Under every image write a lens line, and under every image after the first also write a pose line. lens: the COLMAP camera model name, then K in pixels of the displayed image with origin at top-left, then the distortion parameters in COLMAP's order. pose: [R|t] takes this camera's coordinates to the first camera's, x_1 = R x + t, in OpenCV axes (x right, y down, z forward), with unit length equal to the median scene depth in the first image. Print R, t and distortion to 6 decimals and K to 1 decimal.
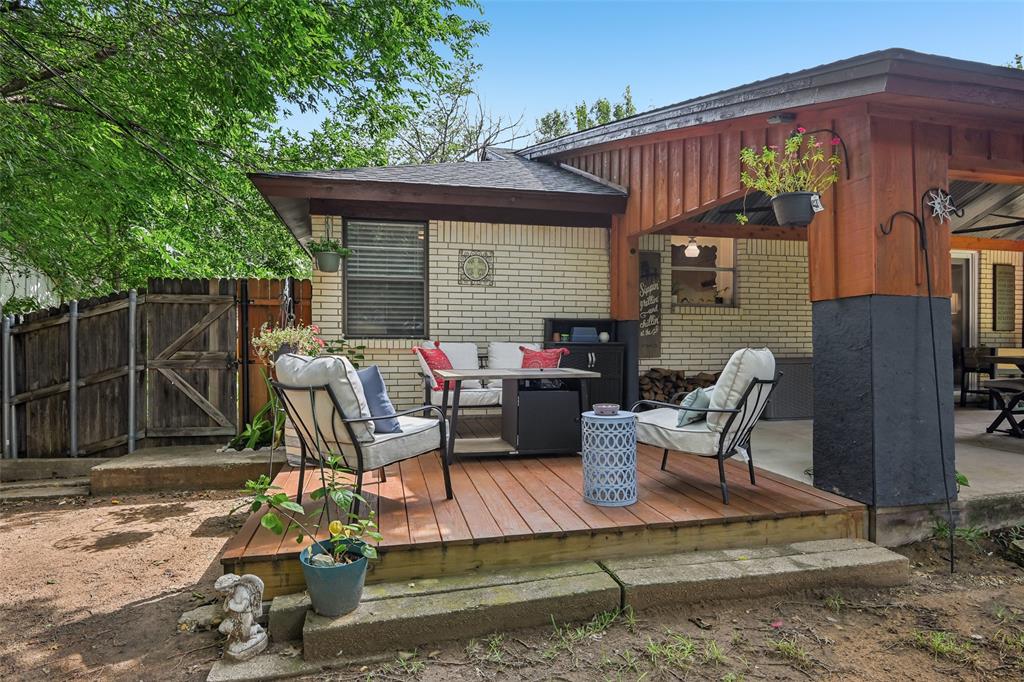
lens RADIAL K [[605.5, 0, 512.0], [0, 605.5, 341.0], [0, 0, 1]] dist [-0.000266, -0.000109]
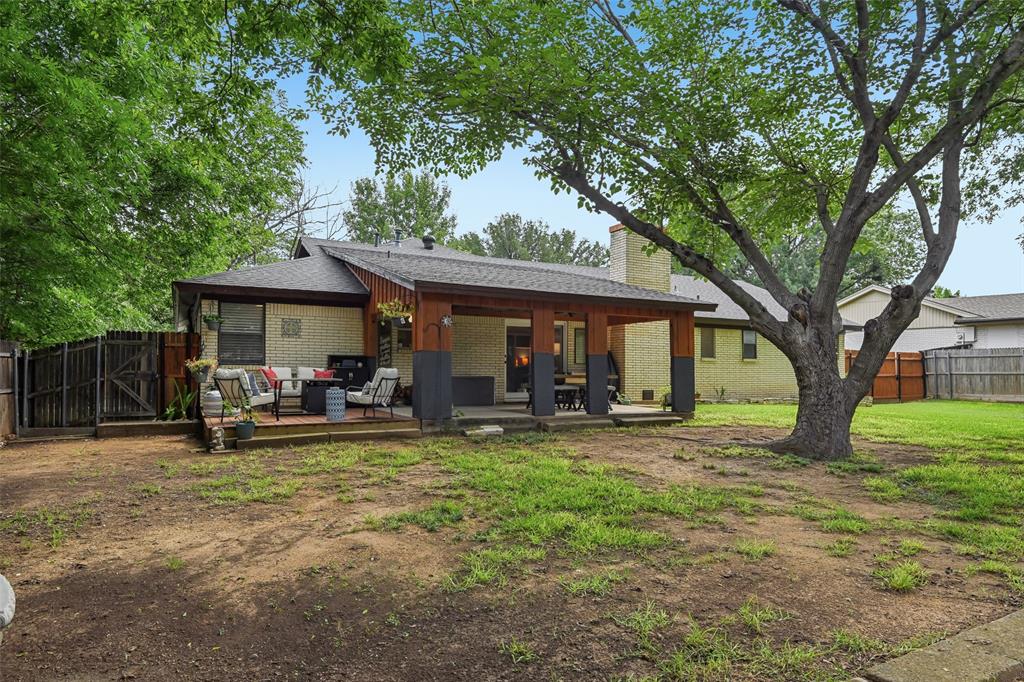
lens RADIAL K [[658.9, 0, 512.0], [0, 658.9, 341.0], [0, 0, 1]] dist [-0.047761, 0.000091]
pose [[0.966856, 0.015438, 0.254857, 0.091906], [-0.002541, 0.998703, -0.050857, 0.024003], [-0.255311, 0.048524, 0.965641, -1.219851]]
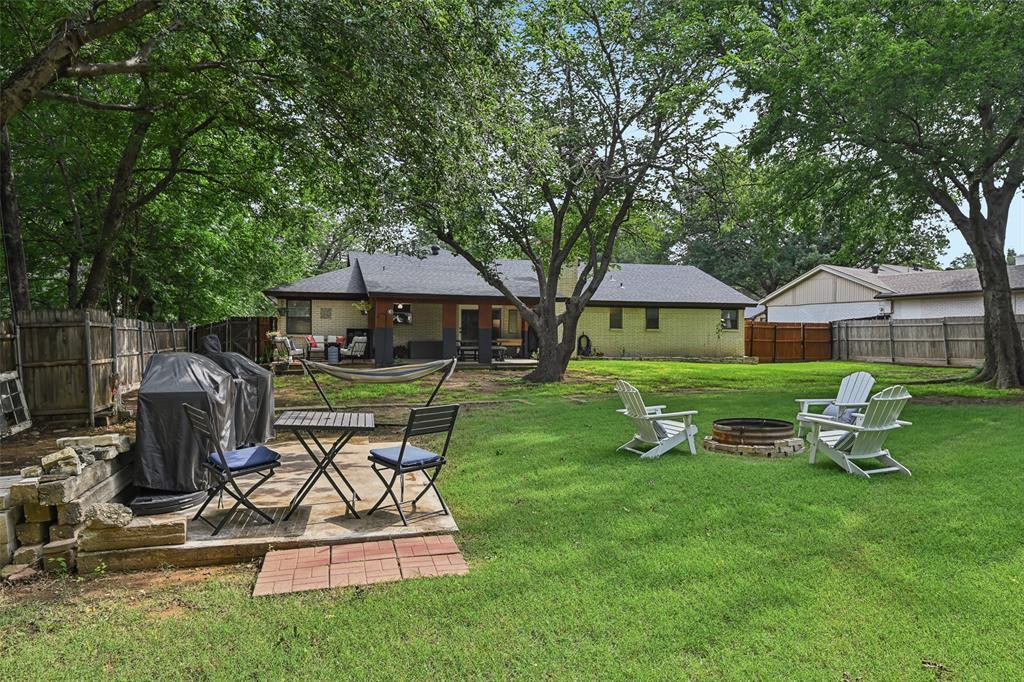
lens RADIAL K [[658.9, 0, 512.0], [0, 658.9, 341.0], [0, 0, 1]] dist [-0.047761, 0.000091]
pose [[0.998790, 0.003862, 0.049033, 0.833205], [-0.004193, 0.999969, 0.006653, 0.004004], [-0.049006, -0.006851, 0.998775, -2.831582]]
